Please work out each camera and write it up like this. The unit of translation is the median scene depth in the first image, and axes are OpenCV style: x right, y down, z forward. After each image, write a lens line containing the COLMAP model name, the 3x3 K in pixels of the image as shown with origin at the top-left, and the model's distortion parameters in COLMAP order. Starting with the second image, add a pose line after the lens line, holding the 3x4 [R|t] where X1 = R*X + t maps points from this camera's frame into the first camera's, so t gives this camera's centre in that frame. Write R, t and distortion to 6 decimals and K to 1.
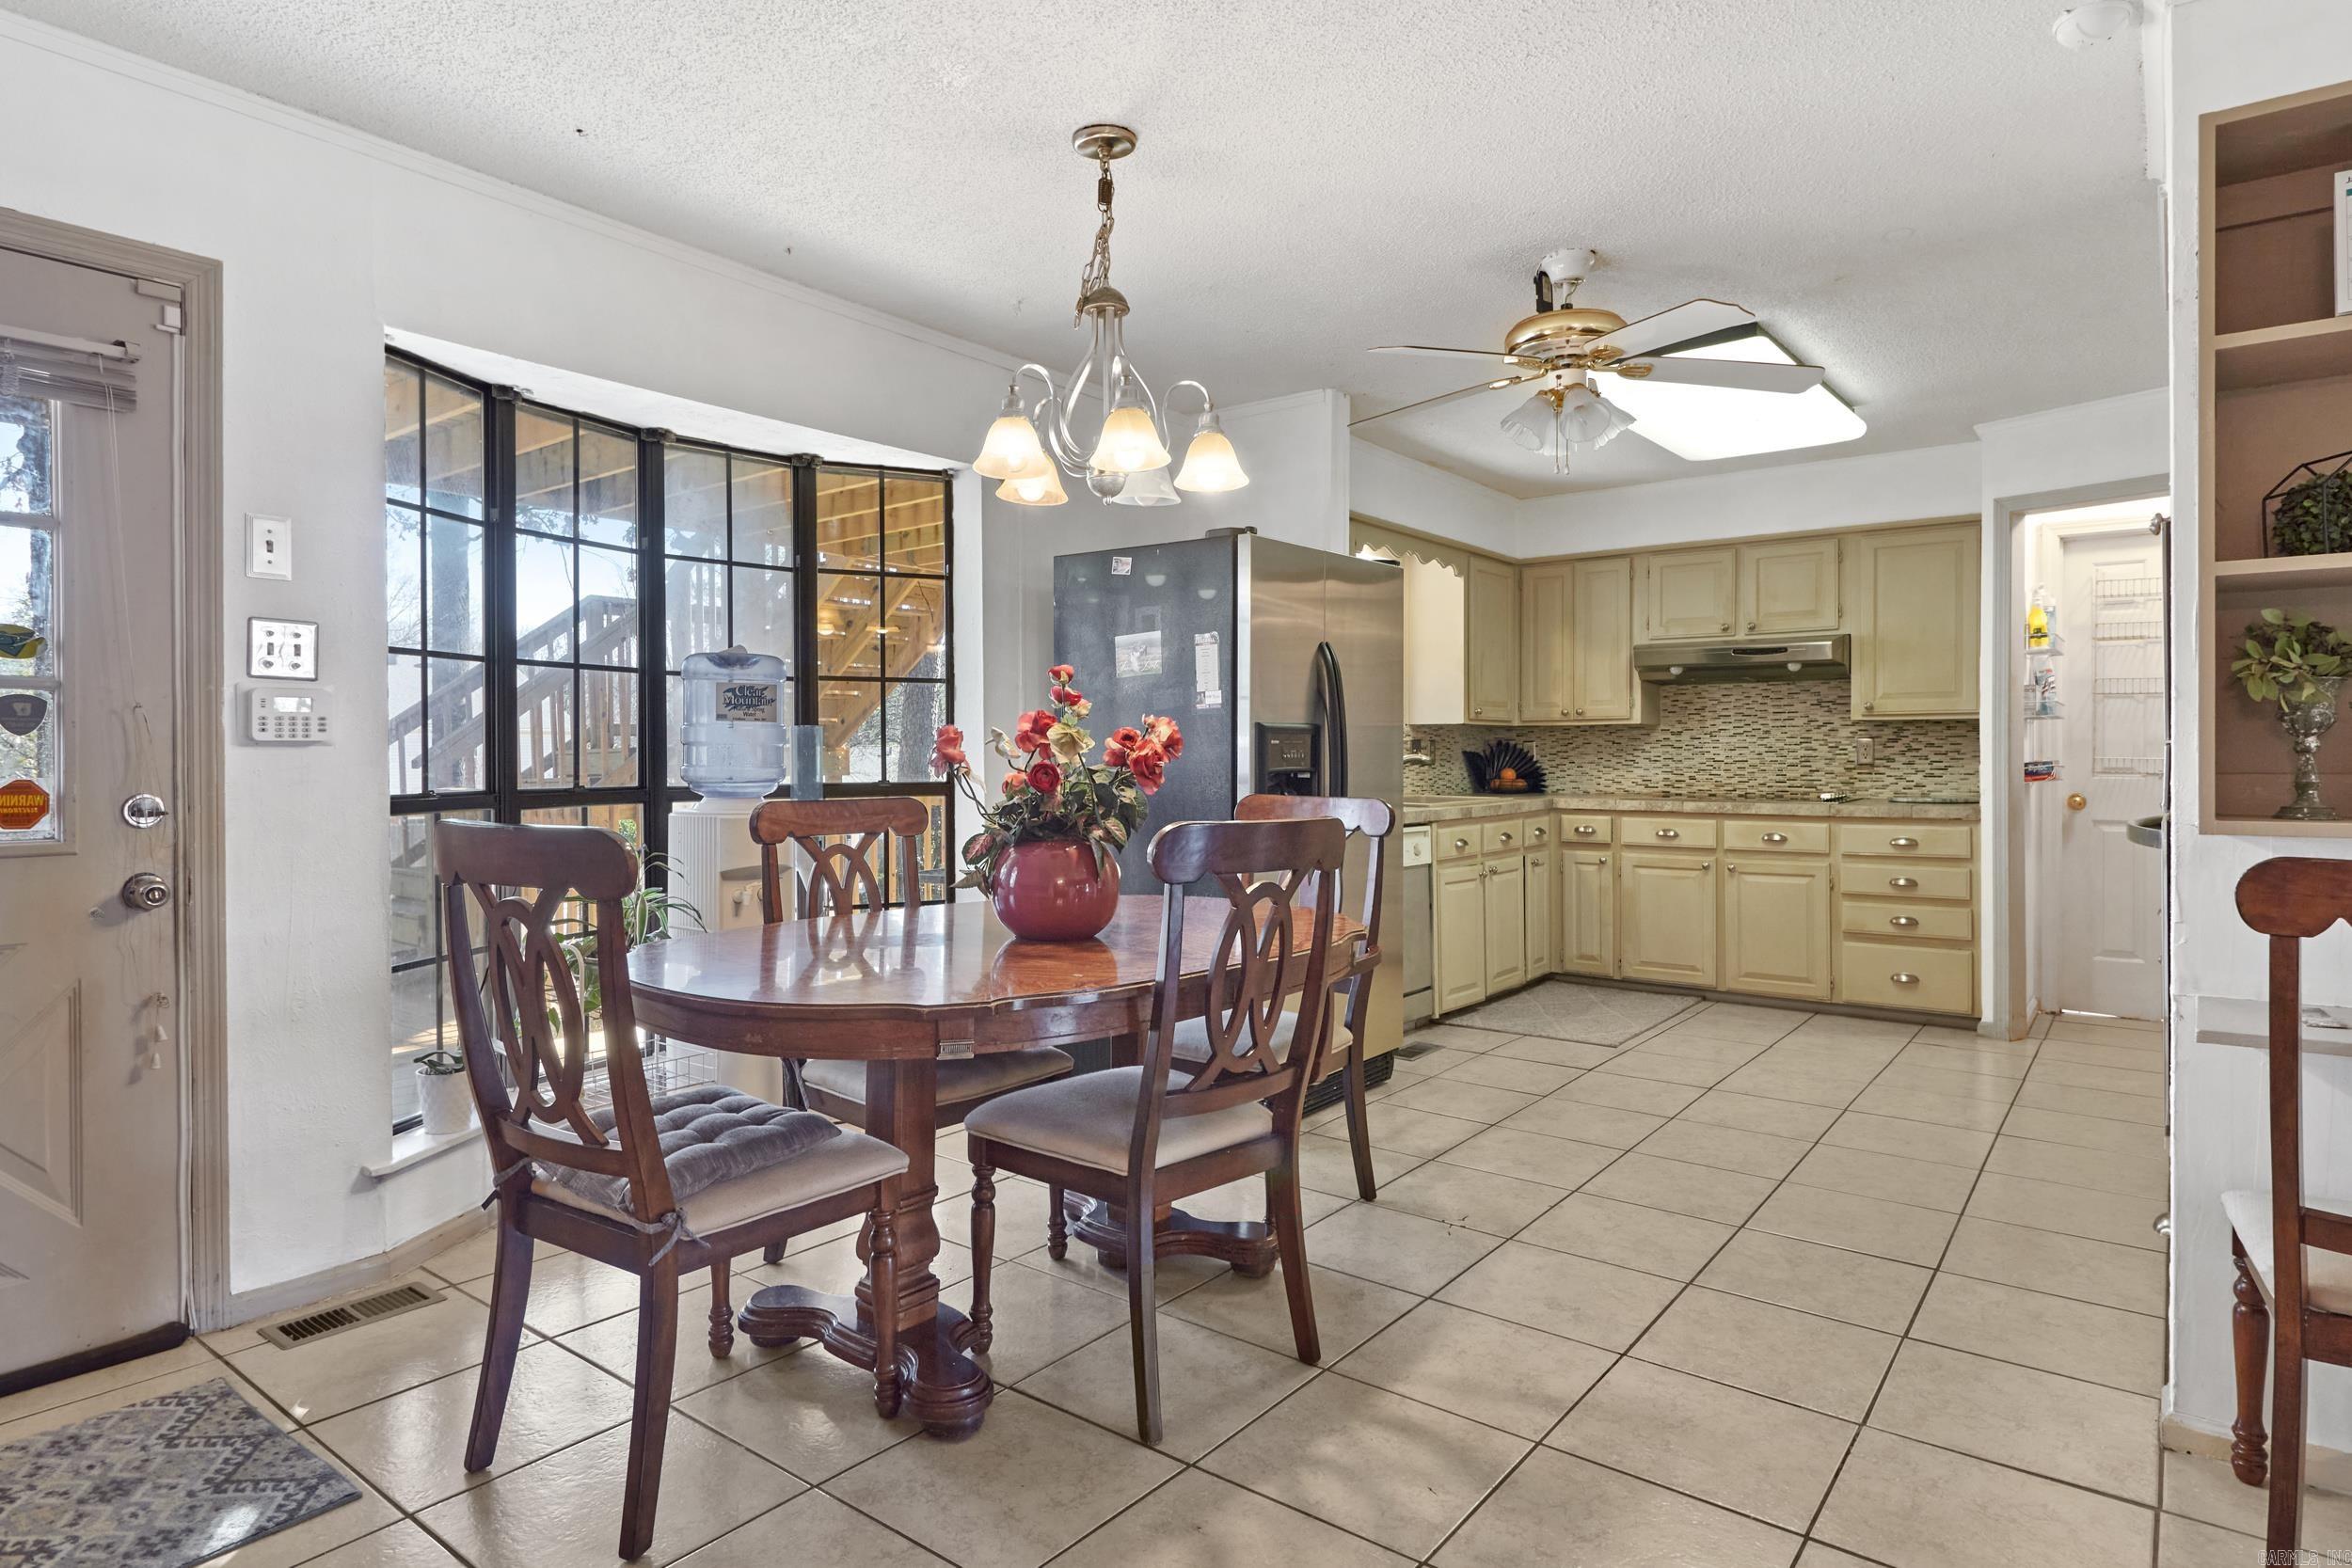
lens RADIAL K [[1298.8, 0, 1186.2], [0, 1298.8, 767.6], [0, 0, 1]] dist [0.005133, 0.003598]
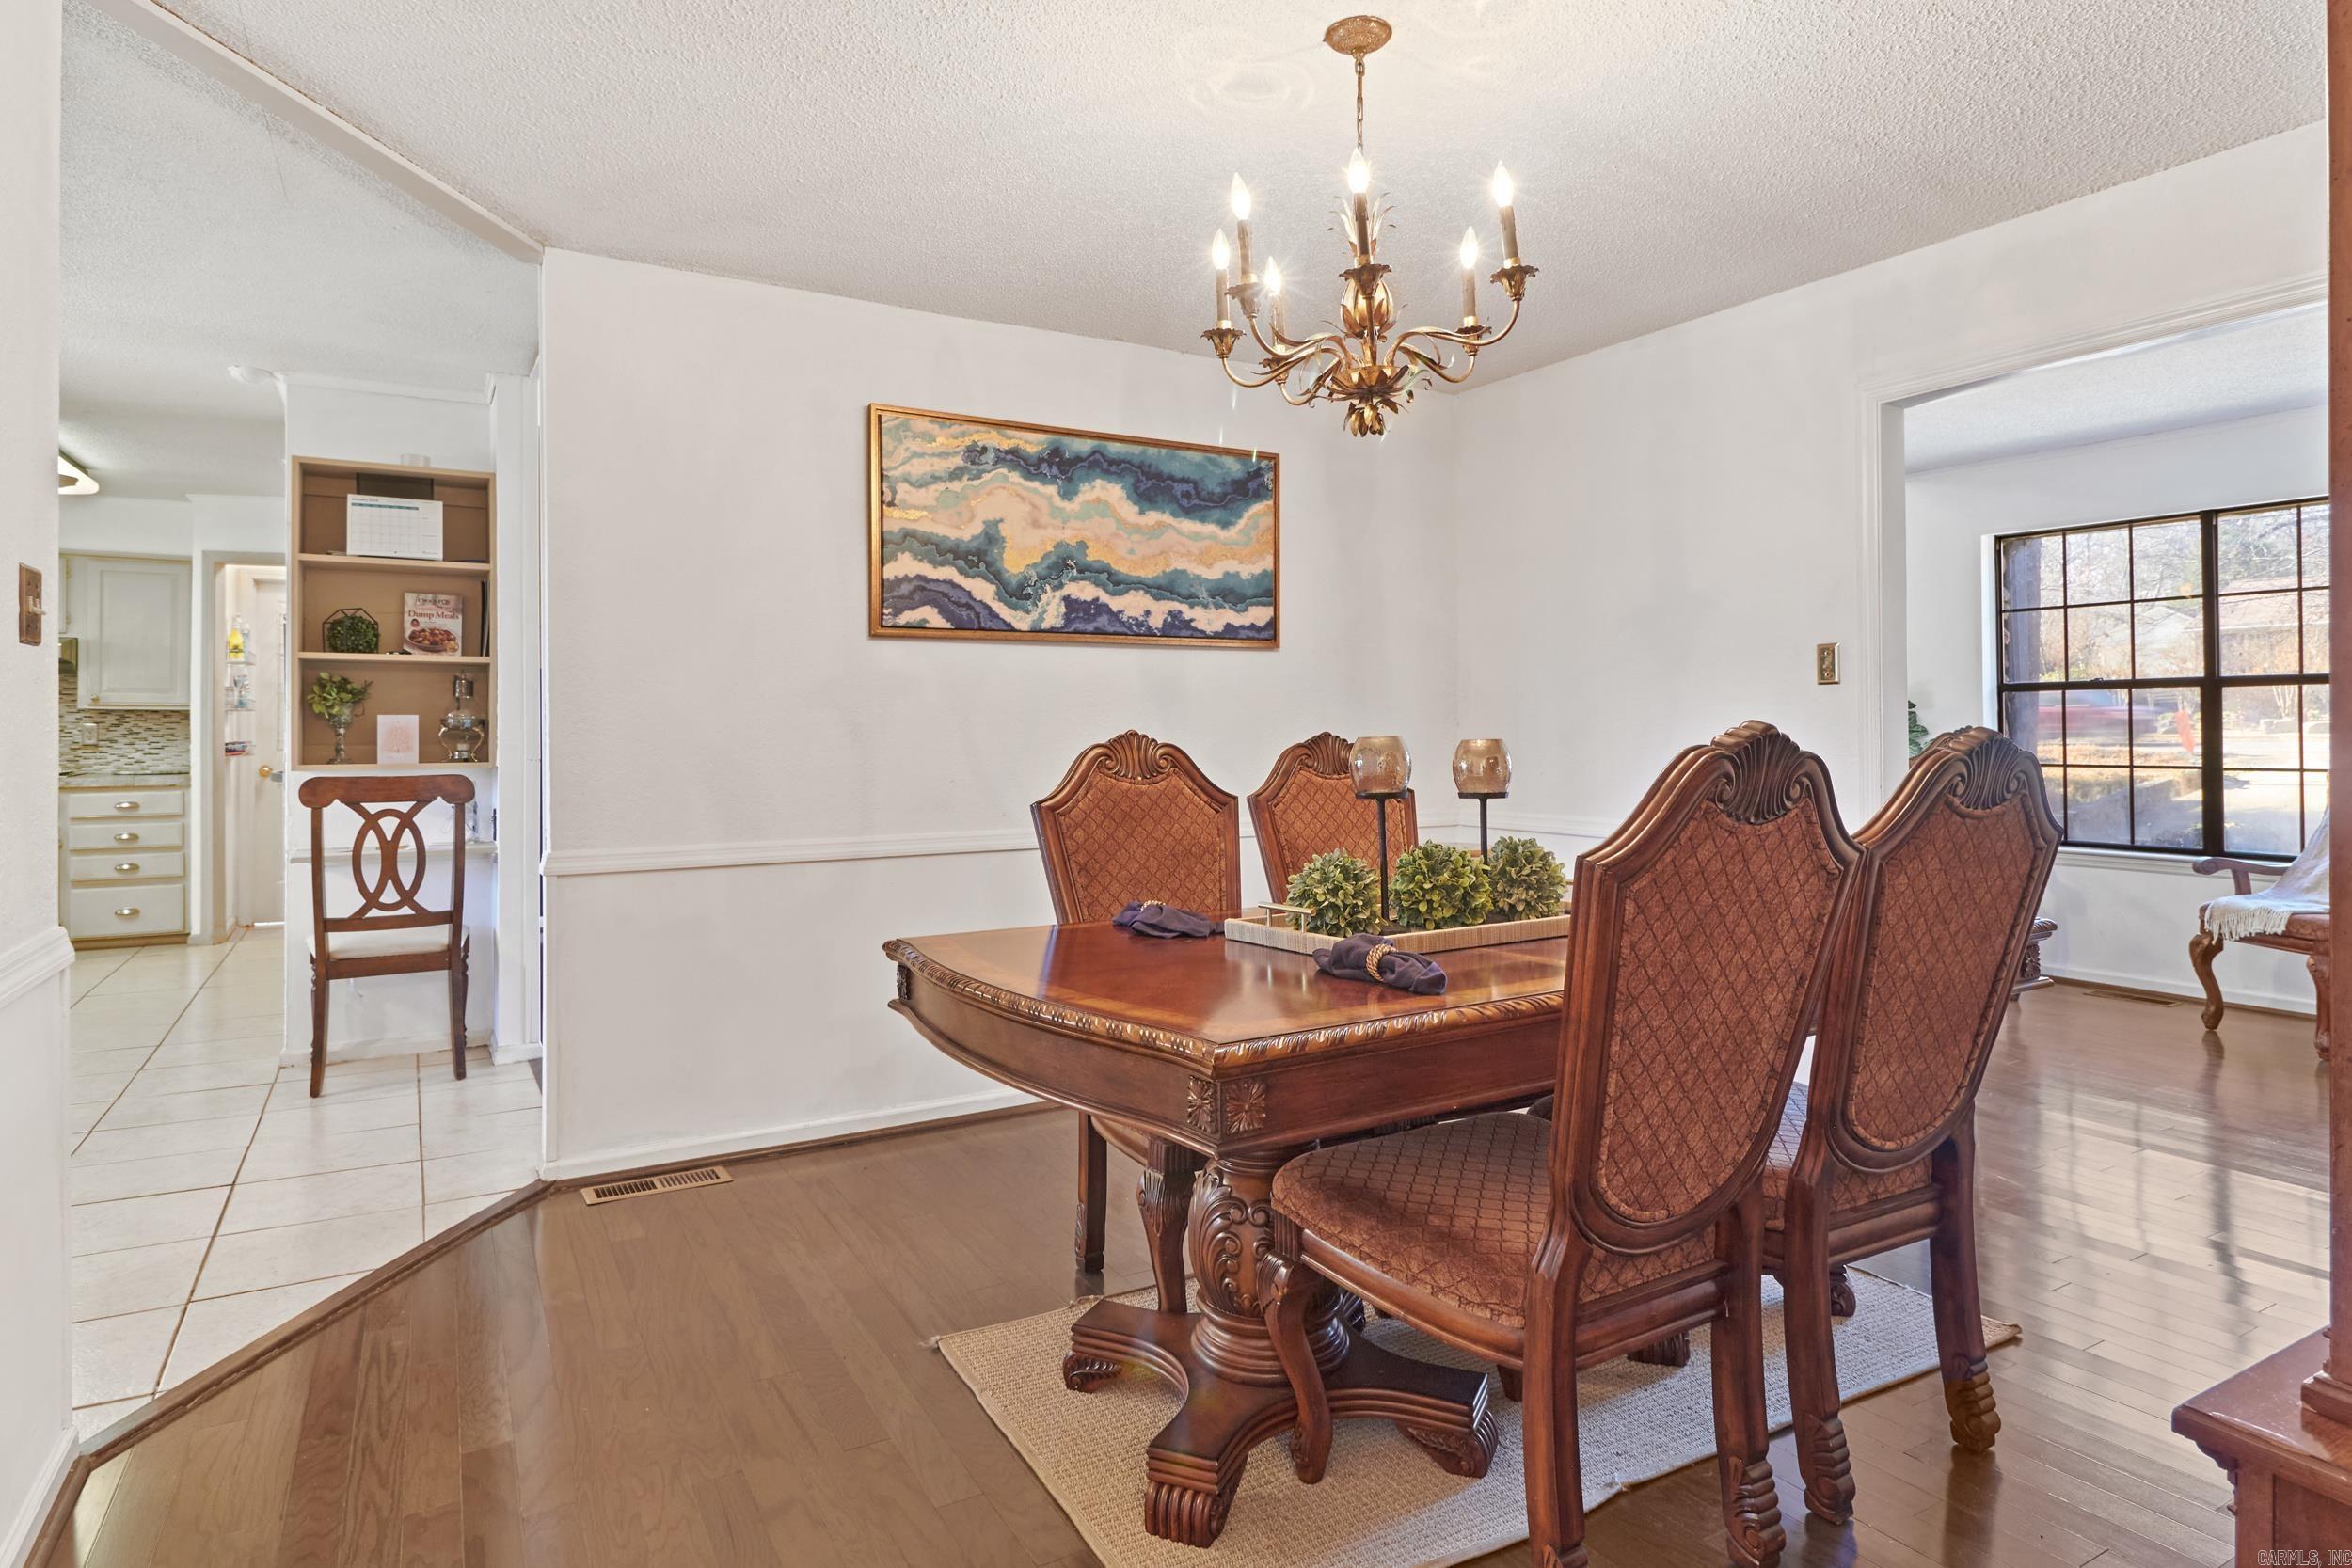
lens RADIAL K [[1298.8, 0, 1159.2], [0, 1298.8, 716.5], [0, 0, 1]] dist [0.005133, 0.003598]
pose [[0.376293, 0.013766, 0.926398, -0.262795], [0.010409, 0.999764, -0.019084, 0.005168], [-0.926442, 0.016824, 0.376061, -0.434599]]
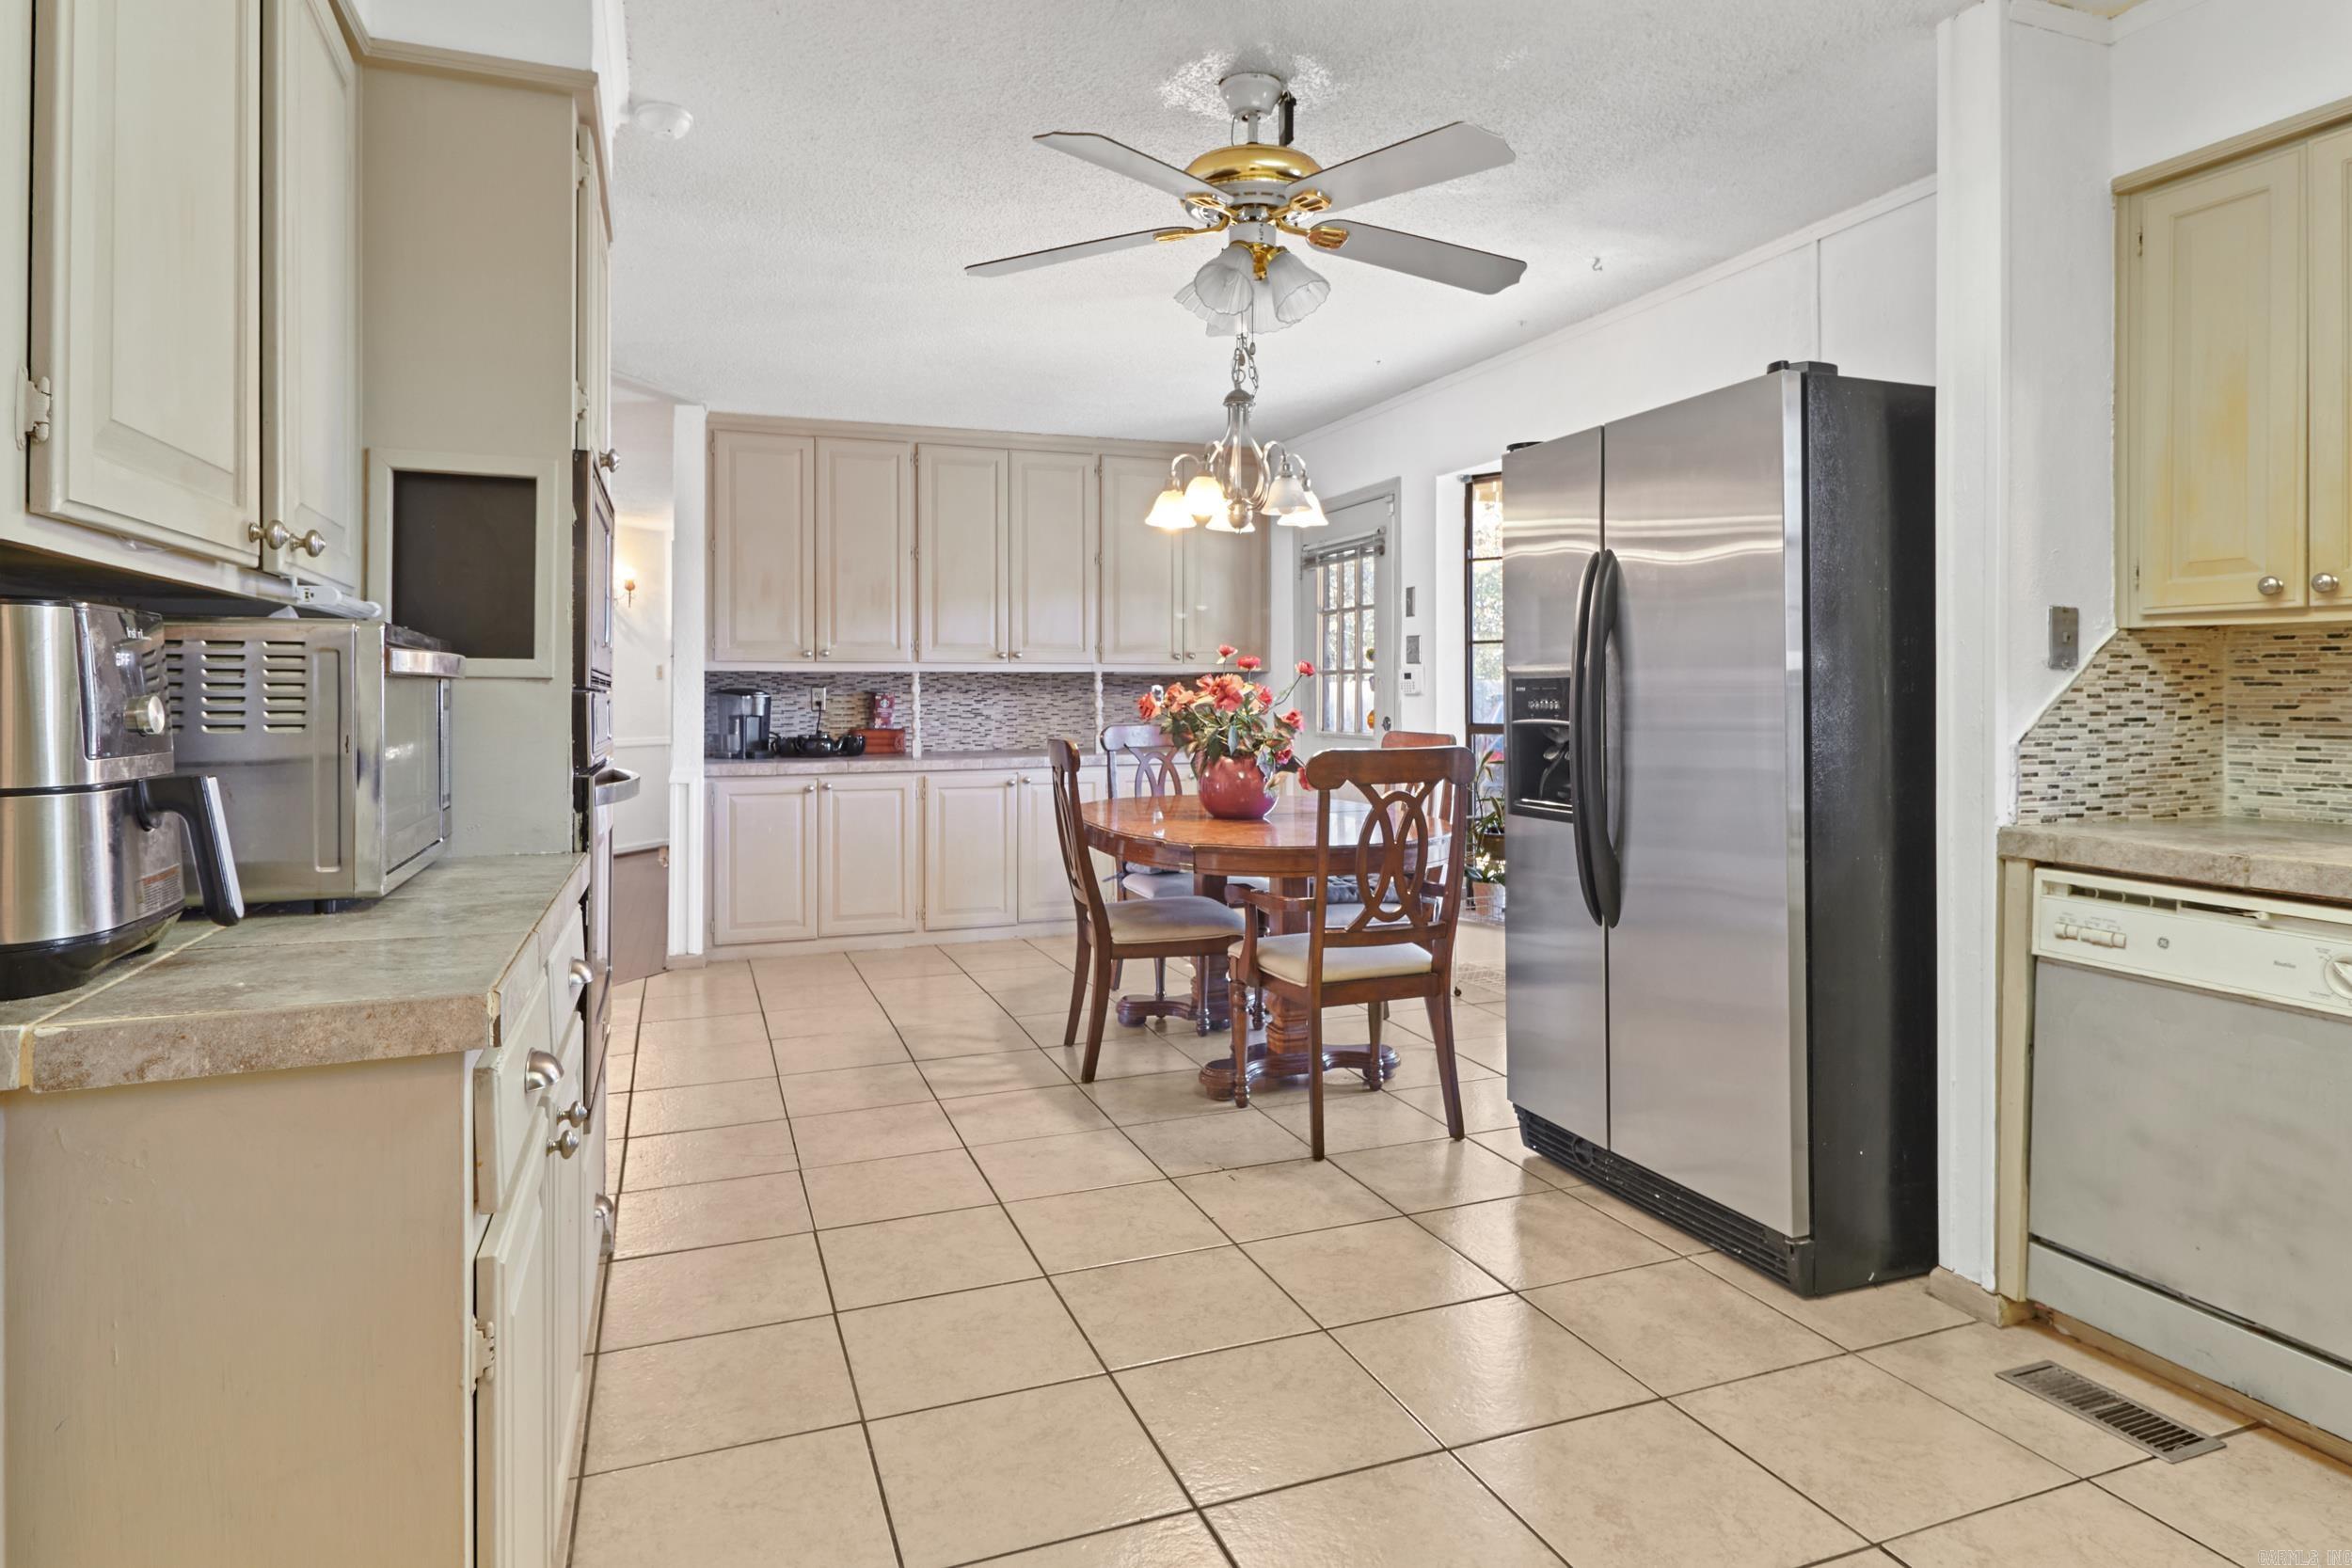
lens RADIAL K [[1298.8, 0, 1200.4], [0, 1298.8, 694.4], [0, 0, 1]] dist [0.005133, 0.003598]
pose [[-0.515293, -0.001645, -0.857012, 0.429627], [-0.009490, 0.999948, 0.003787, -0.008908], [0.856961, 0.010085, -0.515282, 0.595859]]
